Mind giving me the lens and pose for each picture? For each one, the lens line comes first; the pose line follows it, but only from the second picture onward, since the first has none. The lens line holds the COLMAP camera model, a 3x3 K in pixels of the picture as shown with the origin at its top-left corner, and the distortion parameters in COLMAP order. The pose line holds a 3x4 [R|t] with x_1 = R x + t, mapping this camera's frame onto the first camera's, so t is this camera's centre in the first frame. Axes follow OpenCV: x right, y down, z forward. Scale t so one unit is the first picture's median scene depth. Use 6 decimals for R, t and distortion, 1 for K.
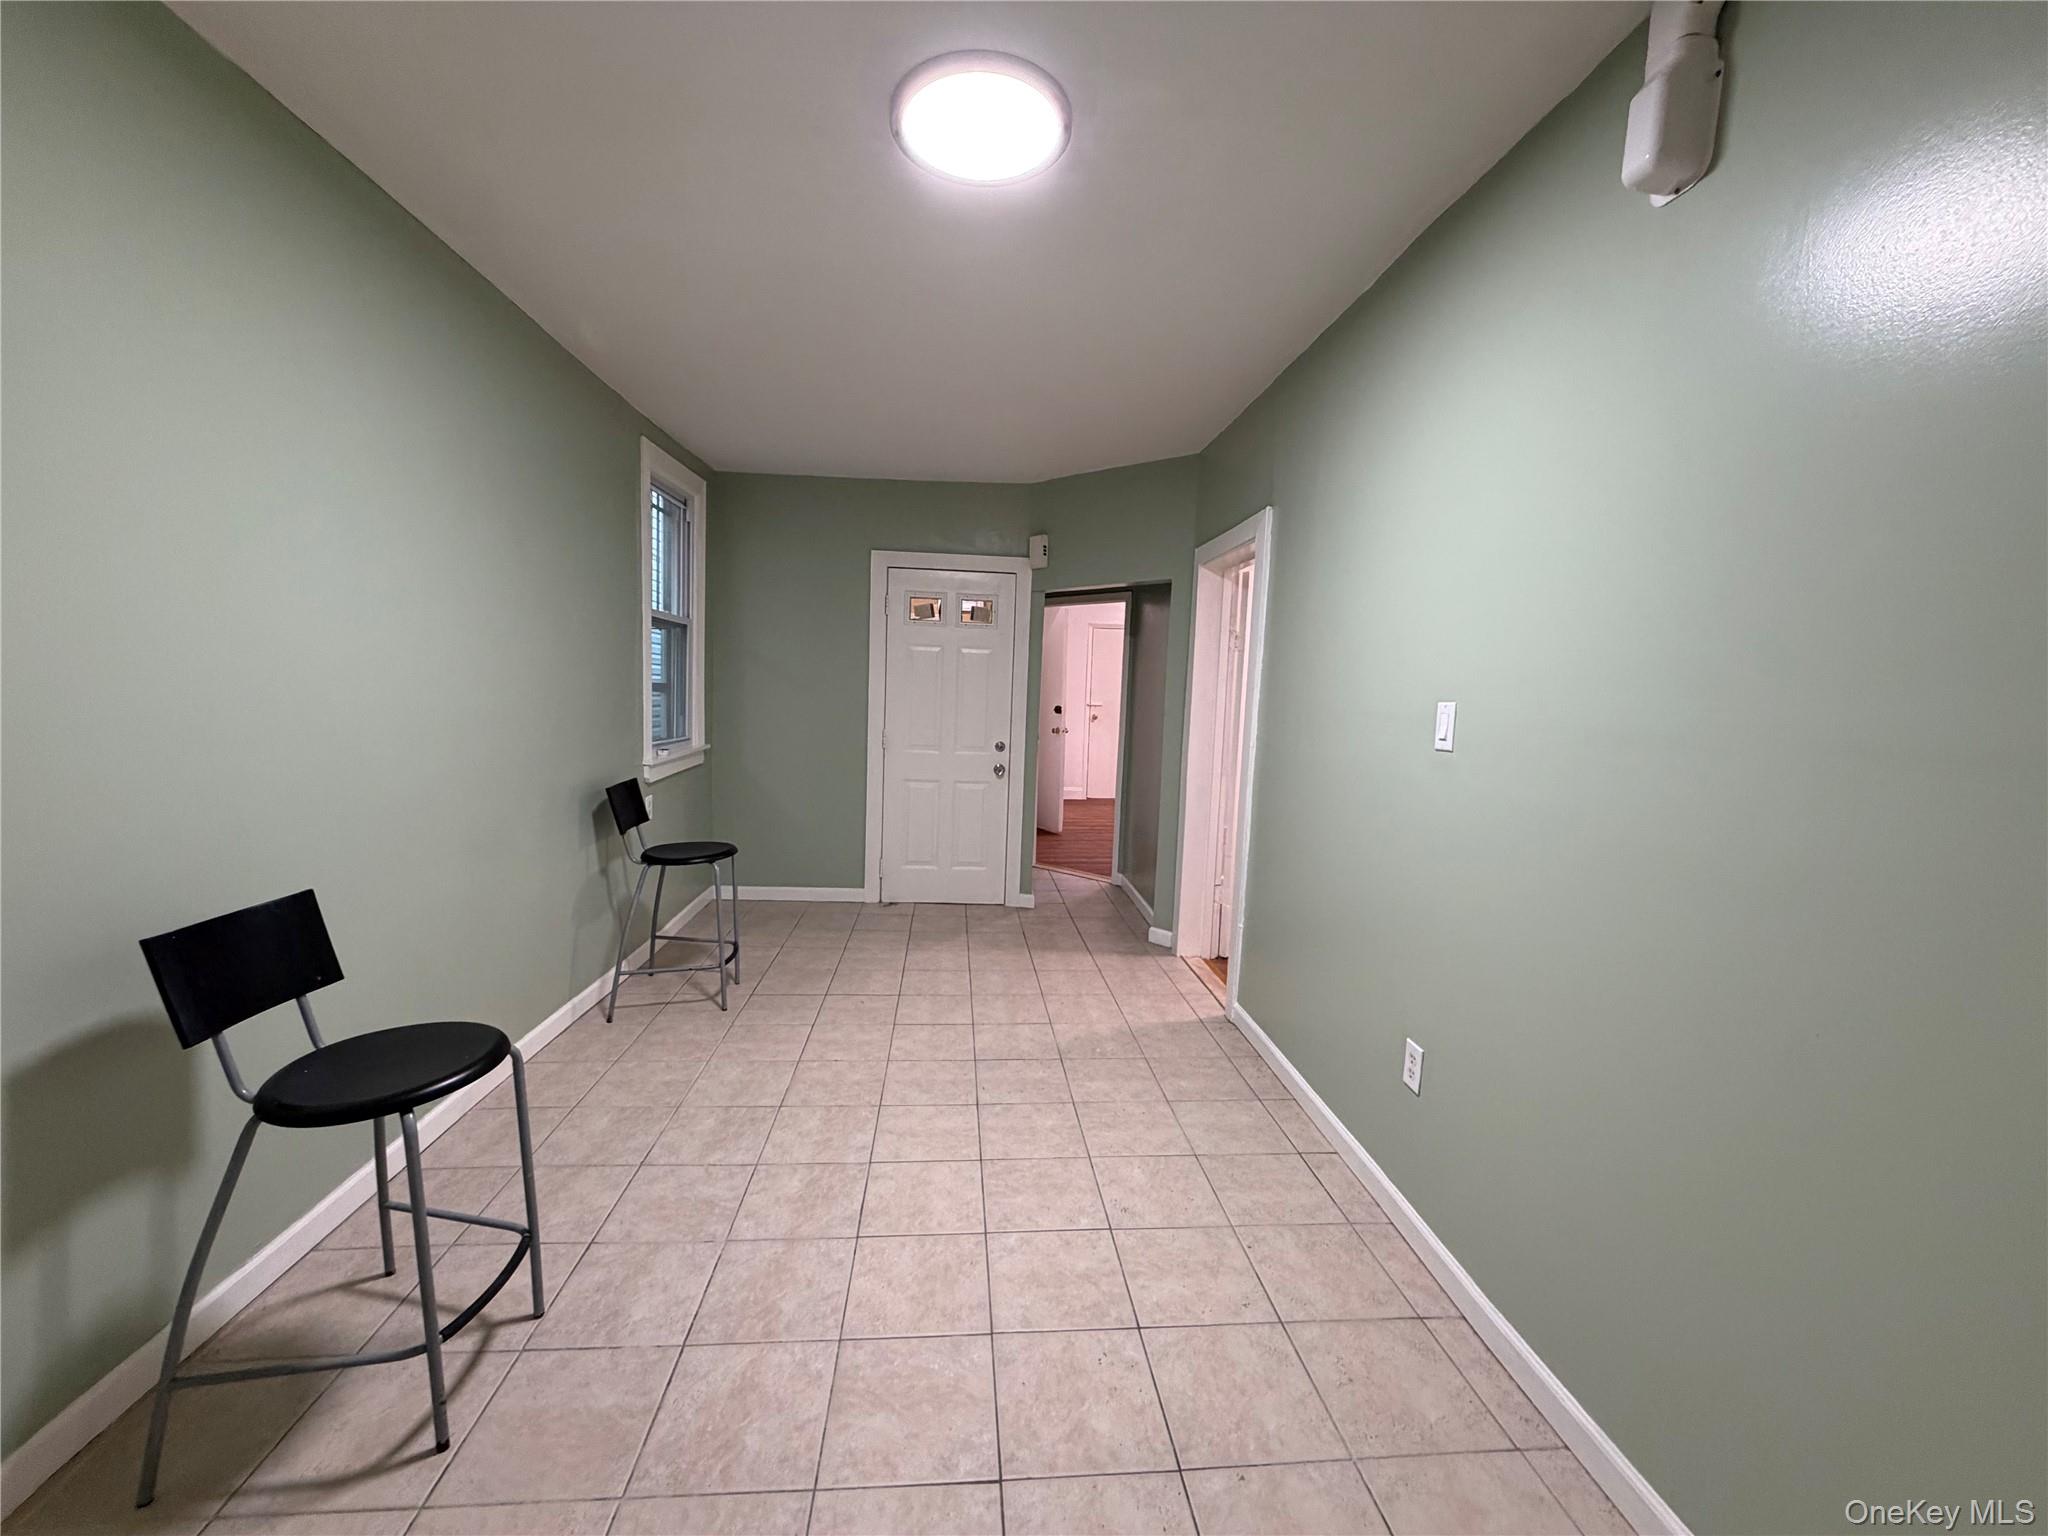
lens RADIAL K [[816.3, 0, 1019.9], [0, 816.3, 774.5], [0, 0, 1]] dist [0.001631, -0.000473]
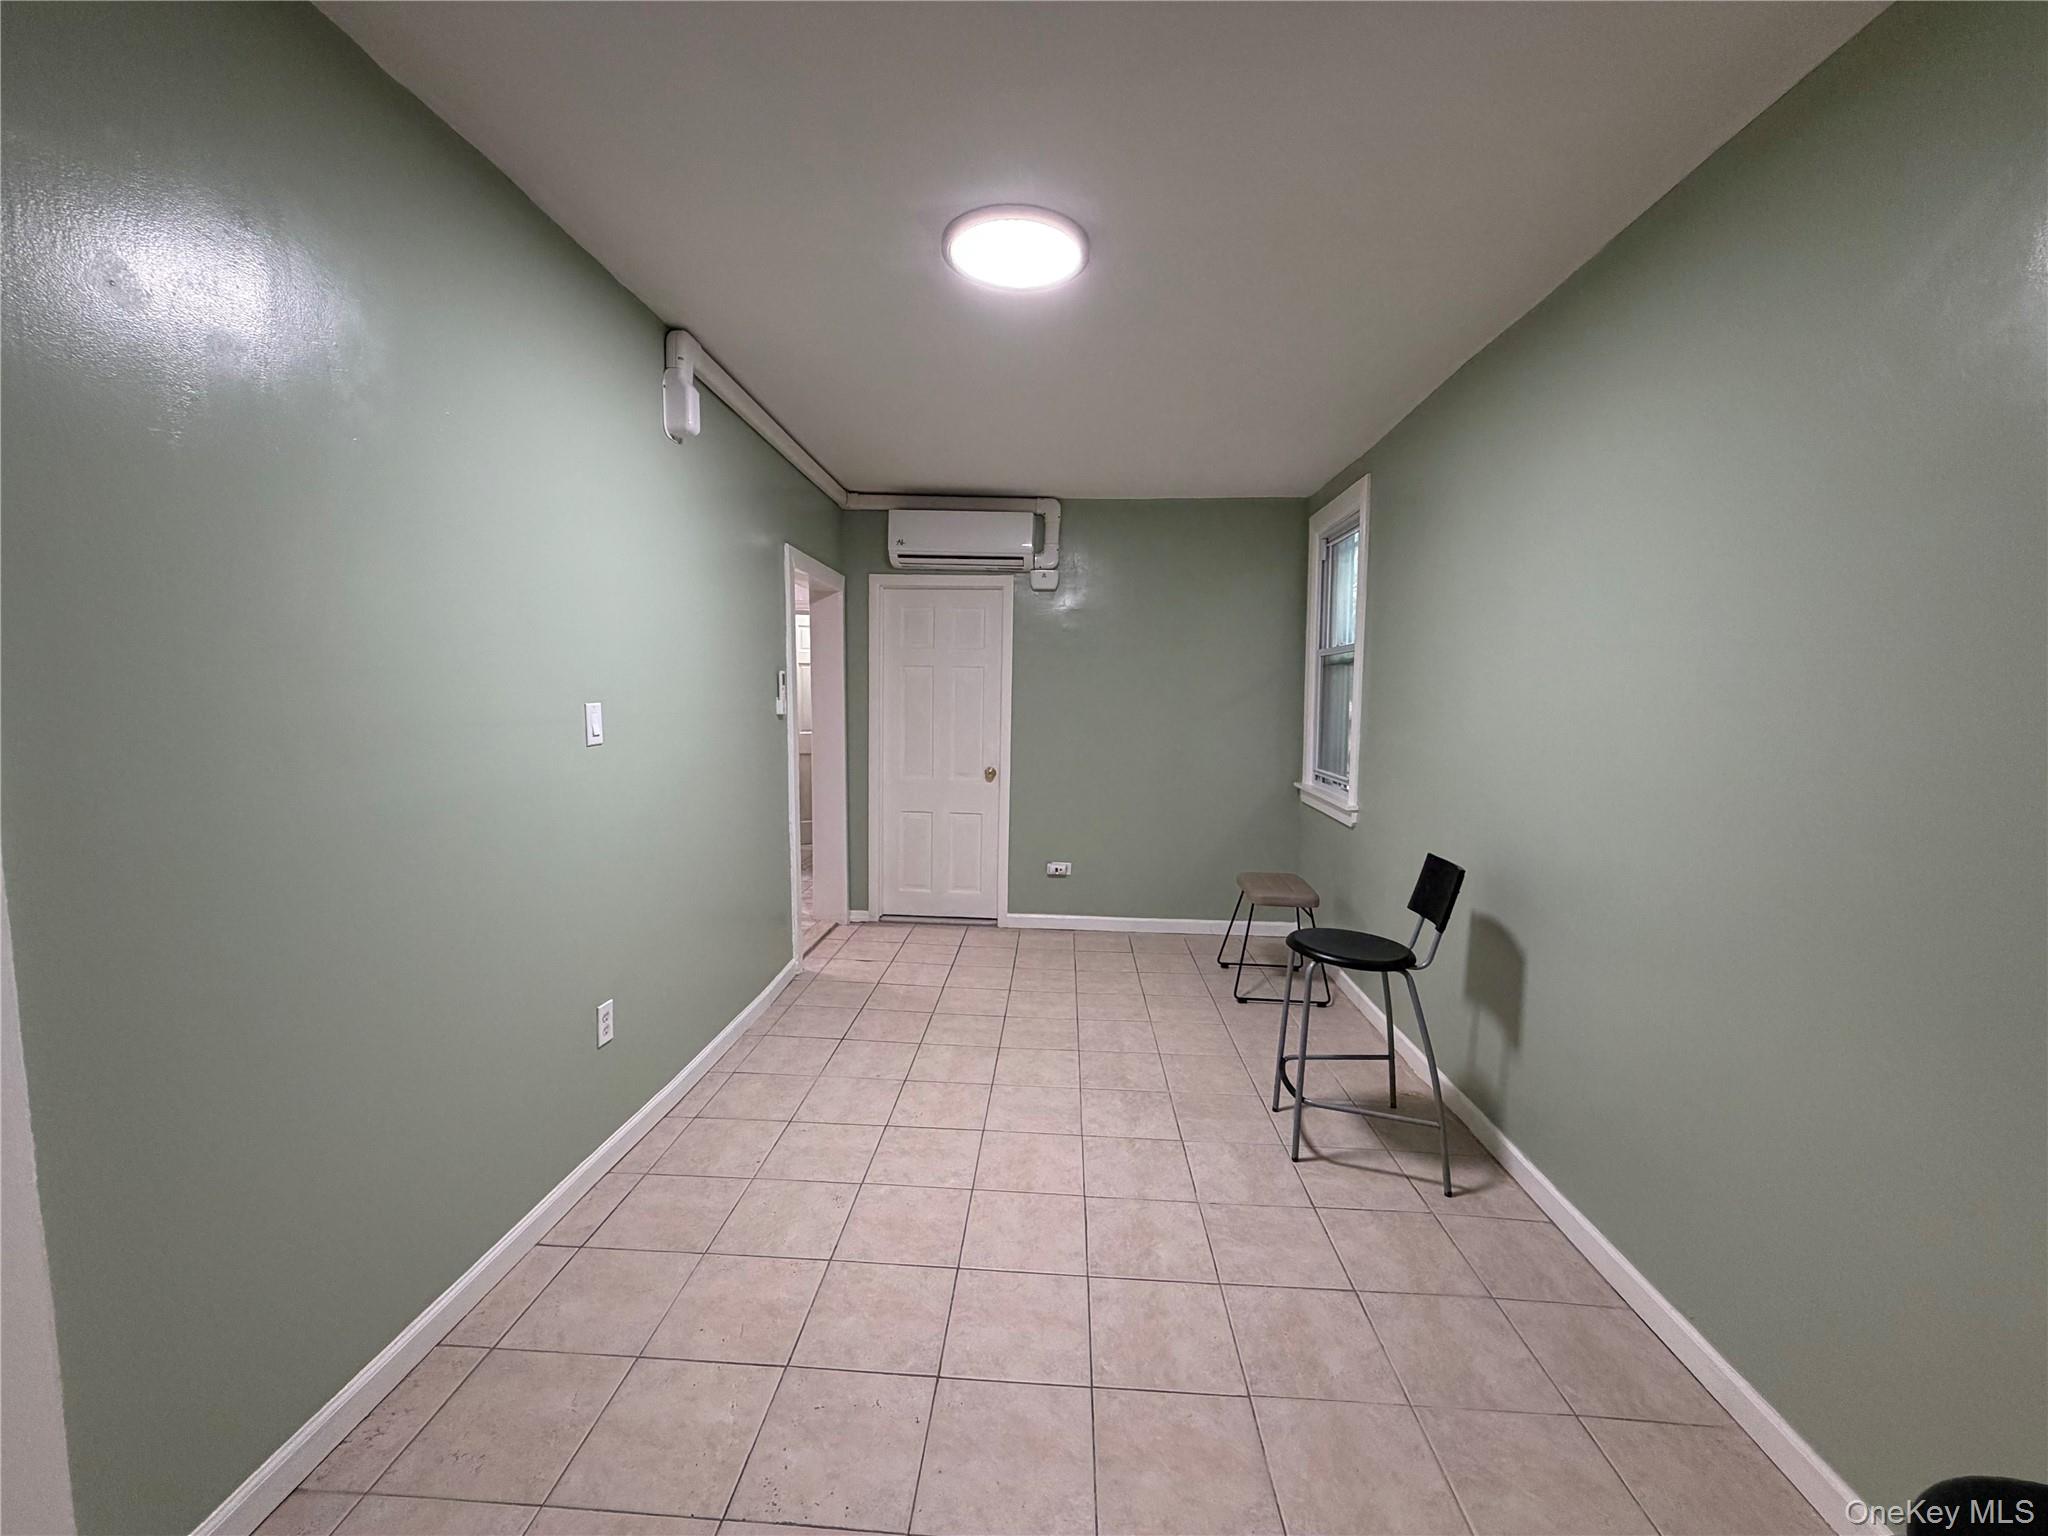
lens RADIAL K [[816.3, 0, 1020.4], [0, 816.3, 771.6], [0, 0, 1]] dist [0.001631, -0.000473]
pose [[-0.989620, -0.058441, 0.131291, -0.210686], [-0.030258, 0.977833, 0.207190, -0.229162], [-0.140489, 0.201066, -0.969451, 1.872845]]
